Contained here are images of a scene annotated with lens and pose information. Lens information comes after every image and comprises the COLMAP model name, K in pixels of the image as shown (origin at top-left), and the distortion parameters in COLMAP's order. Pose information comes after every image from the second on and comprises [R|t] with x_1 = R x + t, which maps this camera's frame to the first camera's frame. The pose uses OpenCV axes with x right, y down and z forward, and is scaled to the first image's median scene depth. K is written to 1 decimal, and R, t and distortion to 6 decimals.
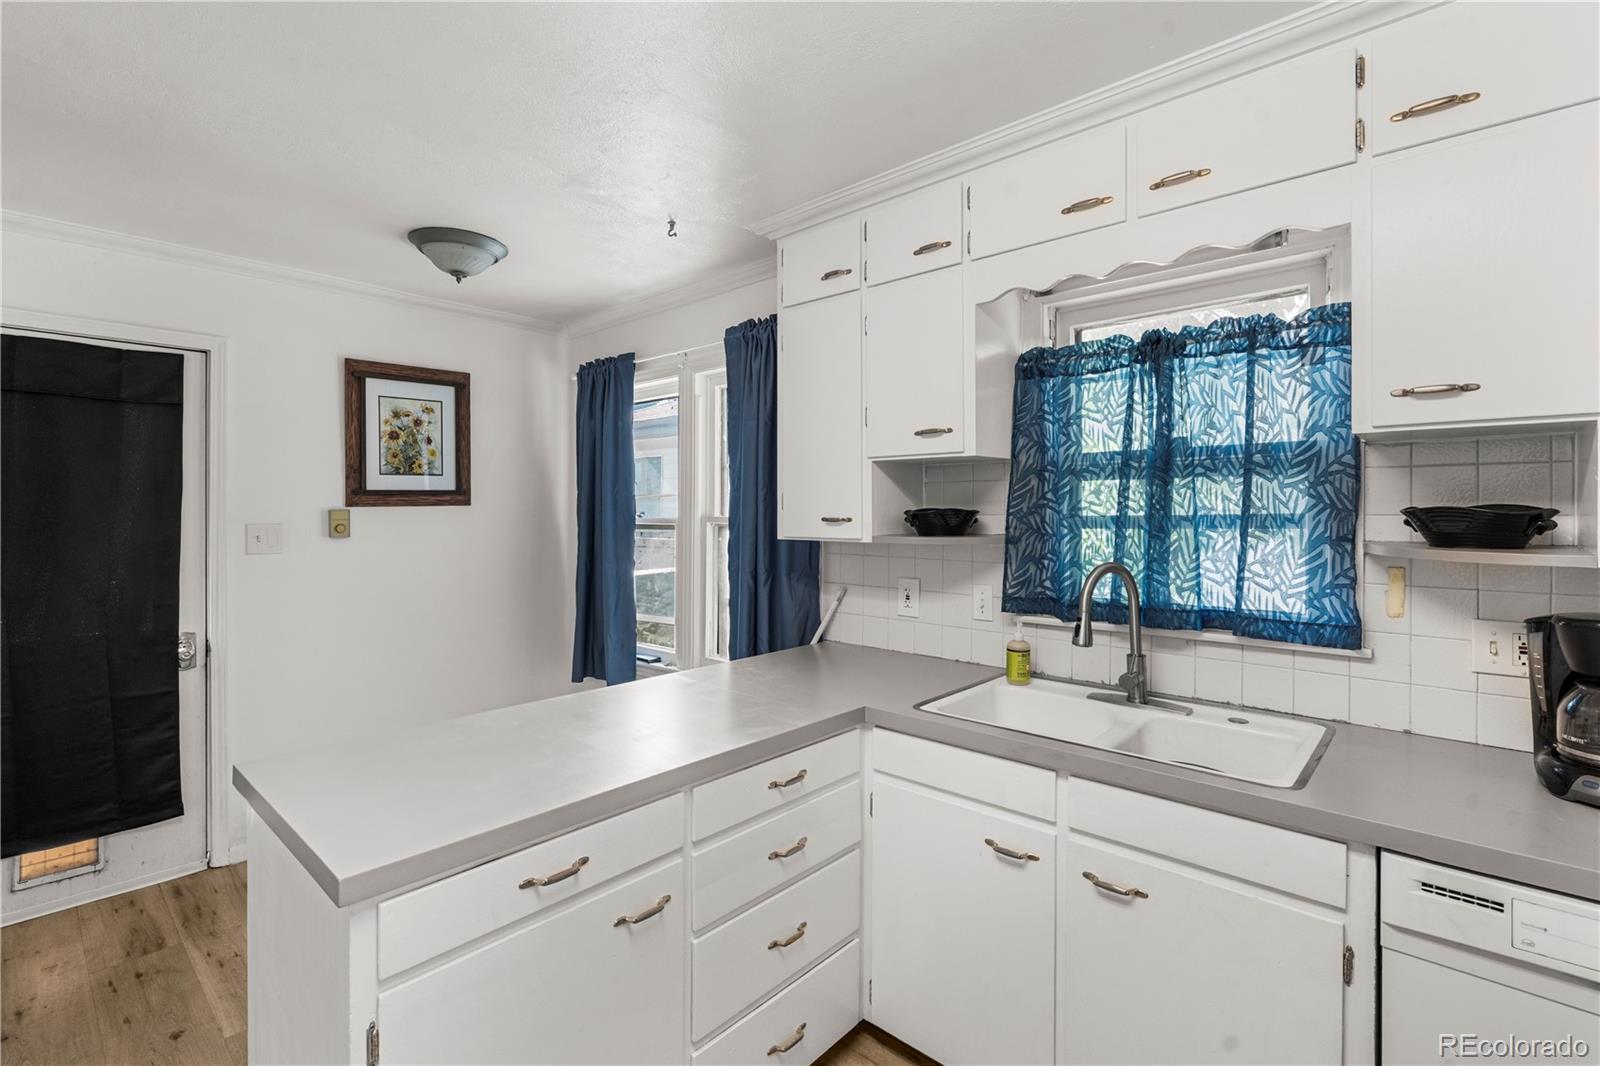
lens RADIAL K [[727.8, 0, 800.2], [0, 727.8, 521.4], [0, 0, 1]] dist [-0.011372, 0.000850]
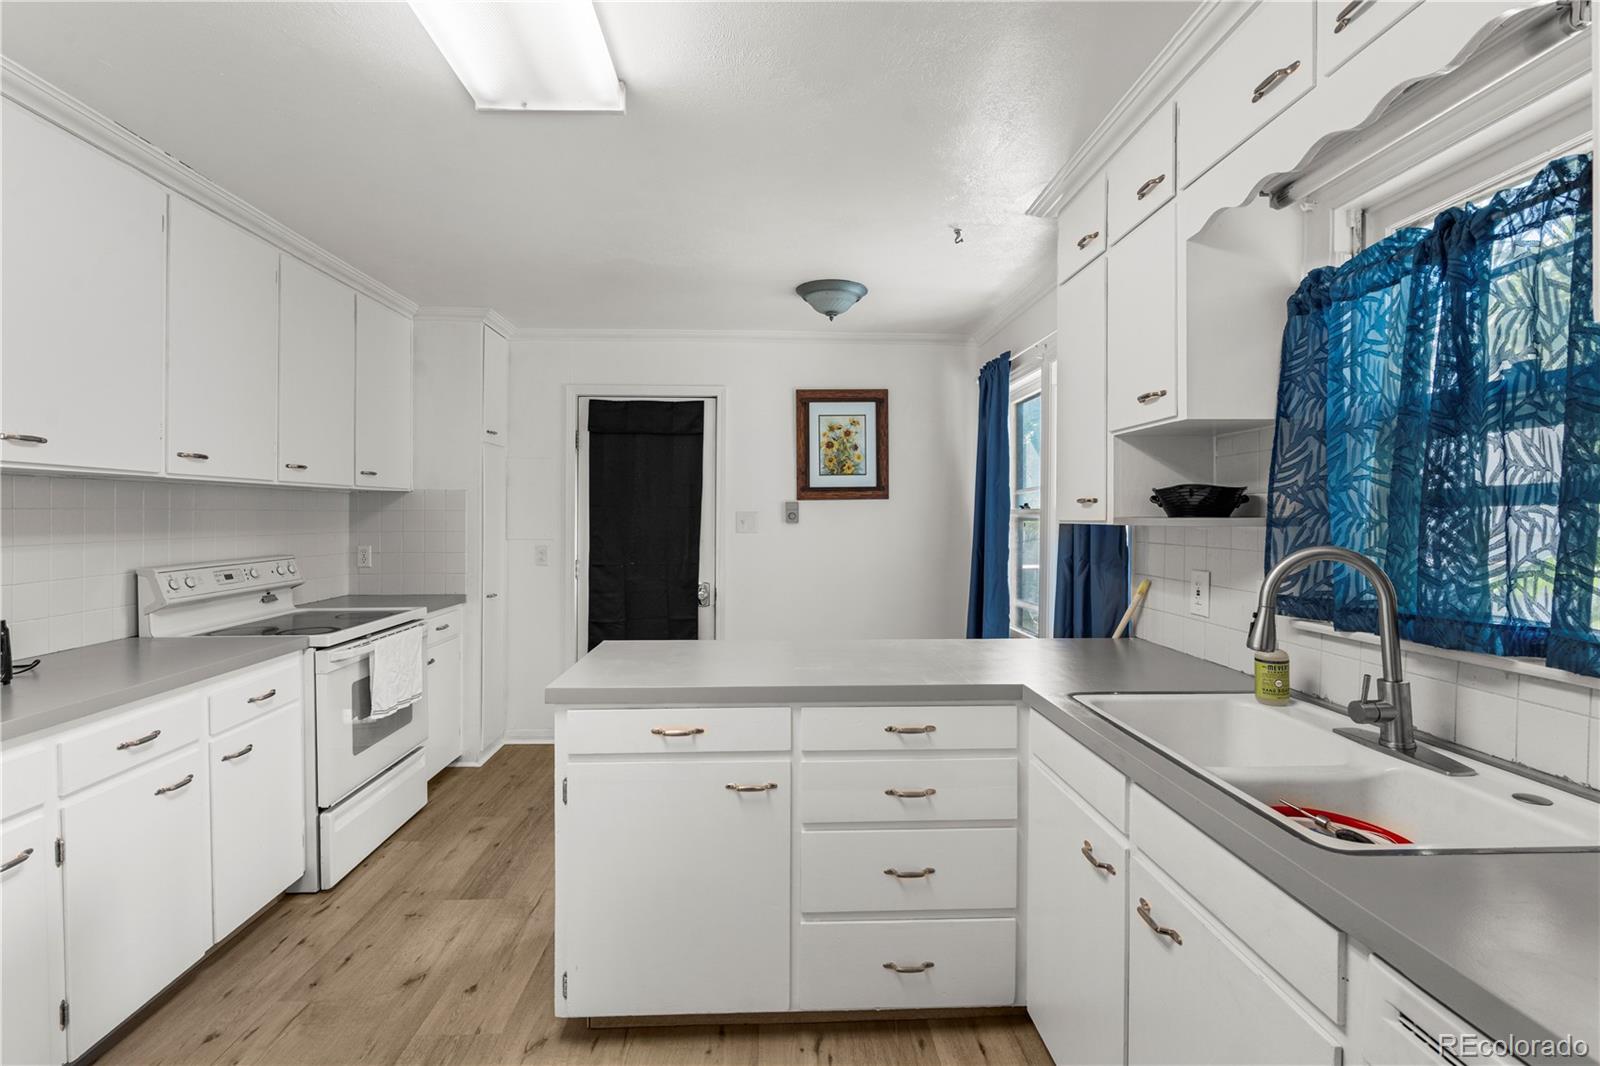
lens RADIAL K [[727.8, 0, 792.7], [0, 727.8, 526.9], [0, 0, 1]] dist [-0.011372, 0.000850]
pose [[0.696347, 0.013060, -0.717587, 0.408049], [-0.015370, 0.999876, 0.003283, 0.030472], [0.717541, 0.008743, 0.696461, 0.065497]]
